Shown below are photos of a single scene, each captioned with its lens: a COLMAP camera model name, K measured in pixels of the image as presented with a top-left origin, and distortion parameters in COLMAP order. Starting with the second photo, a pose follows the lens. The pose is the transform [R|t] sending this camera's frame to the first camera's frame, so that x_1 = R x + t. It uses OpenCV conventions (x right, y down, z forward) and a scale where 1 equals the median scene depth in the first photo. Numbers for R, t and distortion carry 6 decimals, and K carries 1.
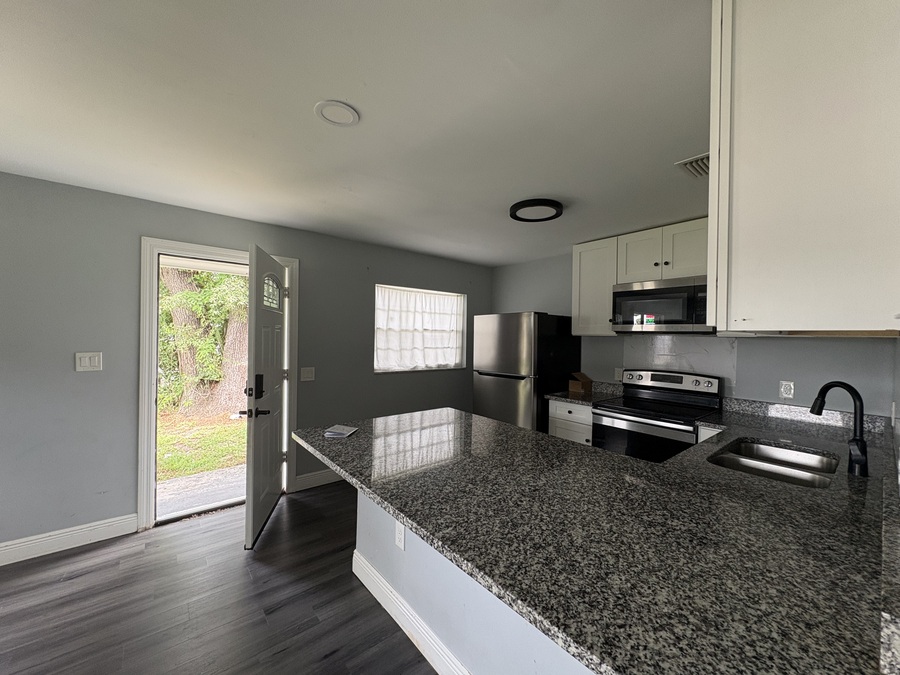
lens RADIAL K [[361.0, 0, 450.3], [0, 361.0, 336.2], [0, 0, 1]] dist [0.000930, 0.000226]
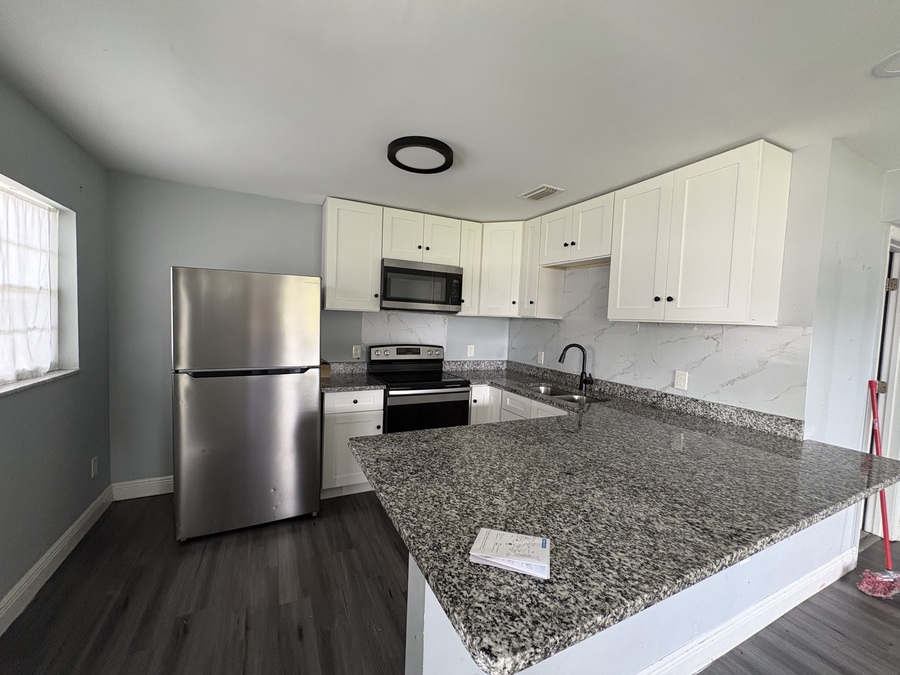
lens RADIAL K [[361.0, 0, 450.3], [0, 361.0, 336.2], [0, 0, 1]] dist [0.000930, 0.000226]
pose [[0.221025, -0.056320, 0.973641, -0.459861], [-0.034338, 0.997263, 0.065481, -0.006743], [-0.974663, -0.047906, 0.218486, 0.638984]]
